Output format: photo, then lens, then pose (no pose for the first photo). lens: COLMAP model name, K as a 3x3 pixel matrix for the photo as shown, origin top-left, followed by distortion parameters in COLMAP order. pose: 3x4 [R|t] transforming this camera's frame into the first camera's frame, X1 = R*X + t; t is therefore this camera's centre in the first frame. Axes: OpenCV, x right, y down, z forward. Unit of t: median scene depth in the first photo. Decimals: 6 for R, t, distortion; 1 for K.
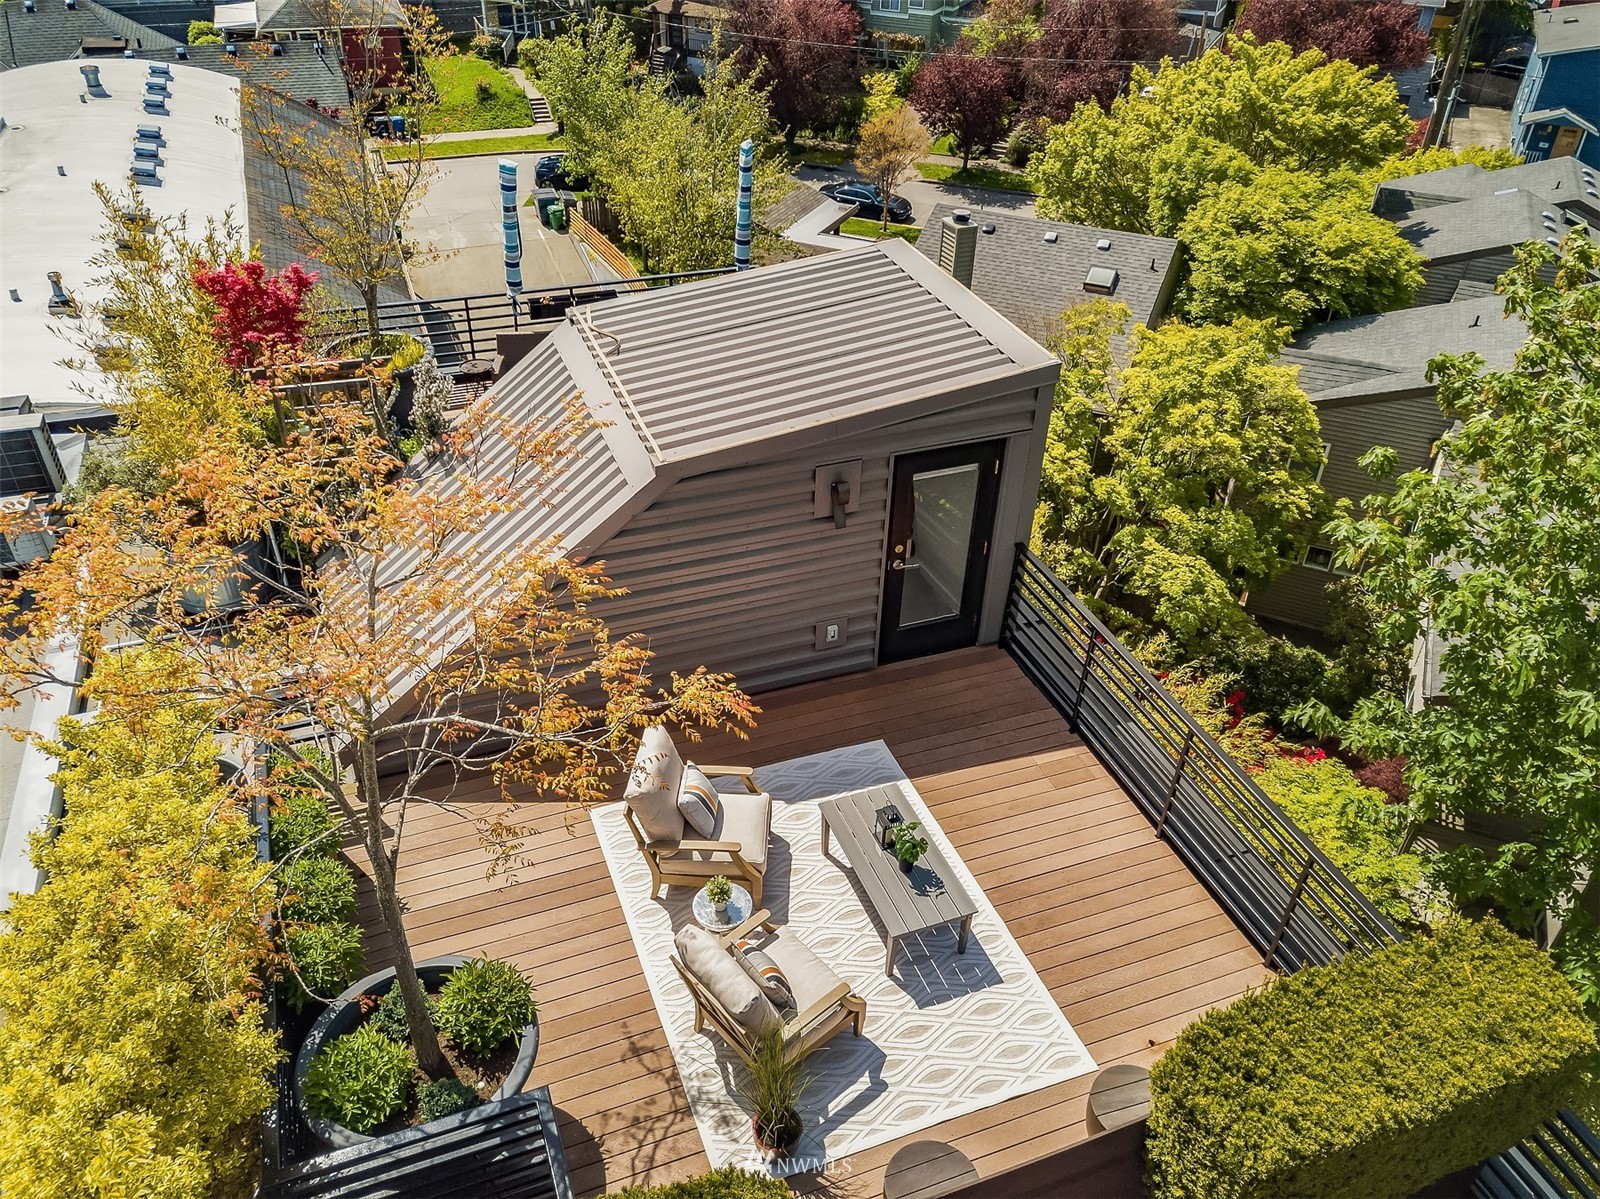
lens RADIAL K [[1214.3, 0, 800.0], [0, 1214.3, 599.5], [0, 0, 1]] dist [0.032716, -0.001472]
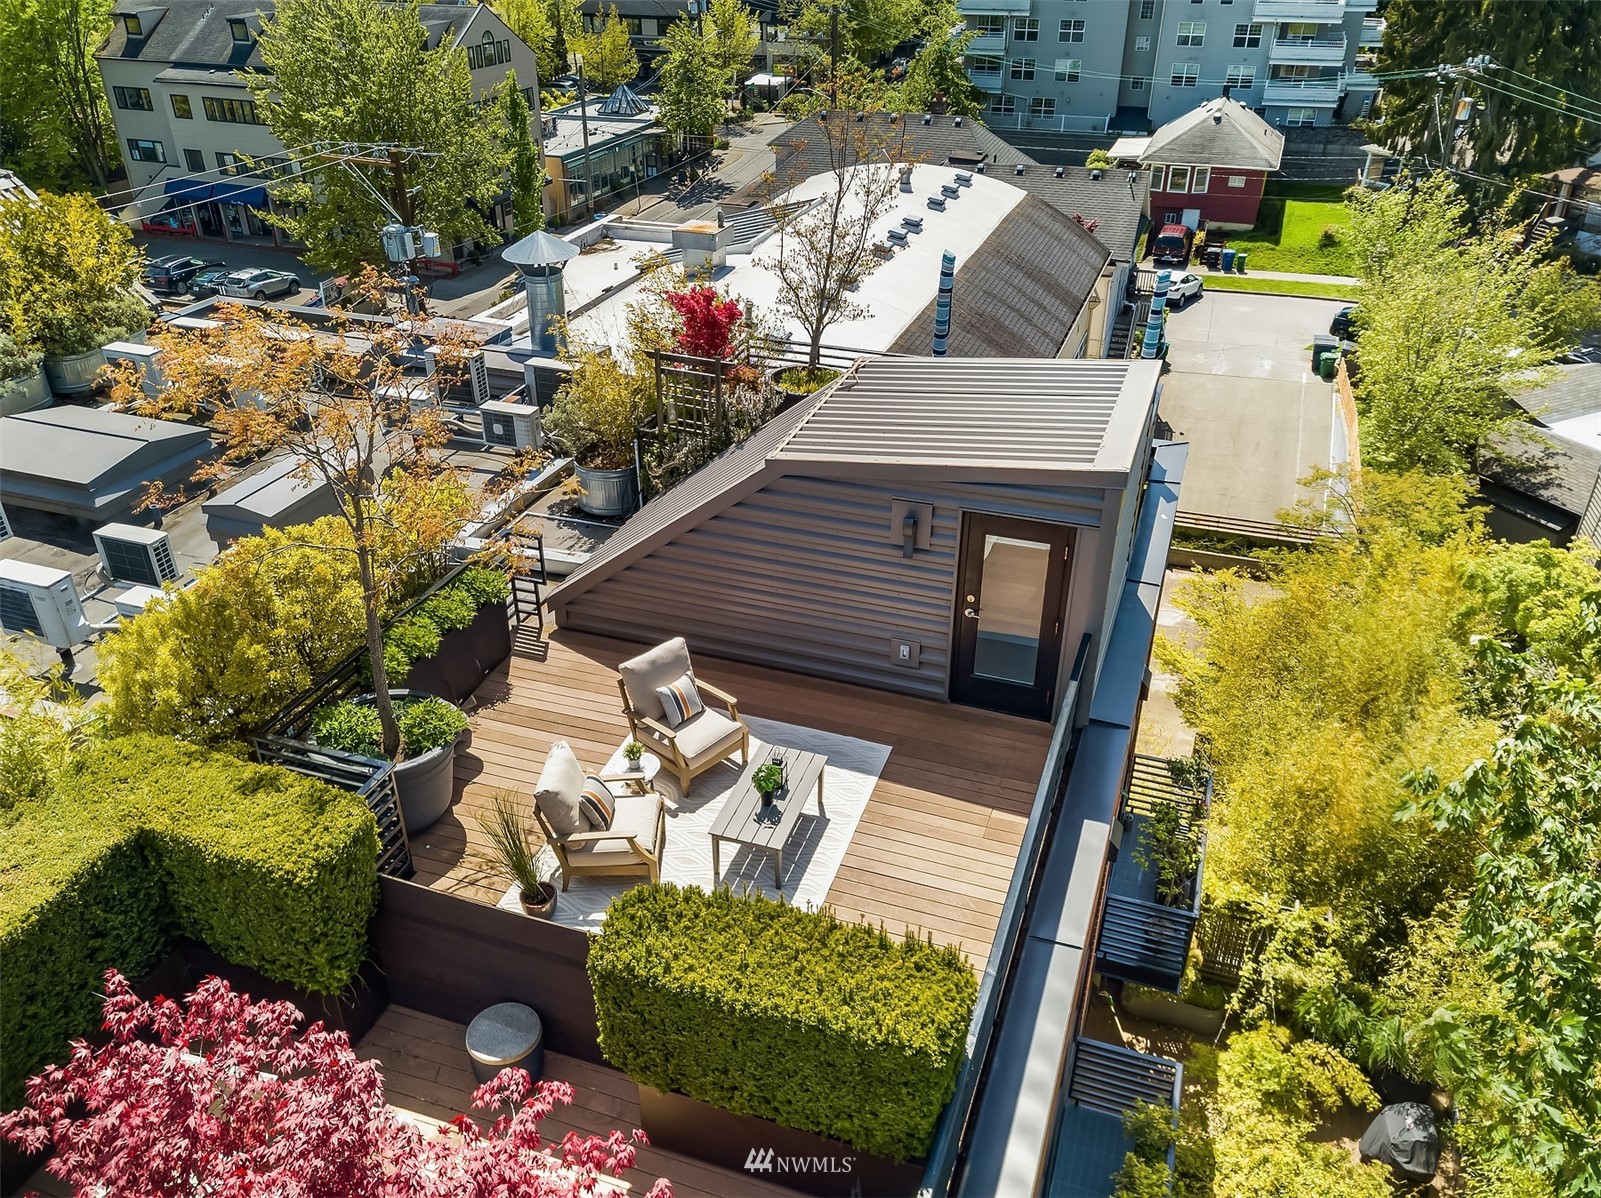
lens RADIAL K [[1237.0, 0, 800.5], [0, 1237.0, 599.0], [0, 0, 1]] dist [0.028105, -0.004215]
pose [[0.765129, 0.301099, -0.569137, 0.499803], [-0.358448, 0.933473, 0.011964, 0.001270], [0.534876, 0.194853, 0.822156, -0.029433]]
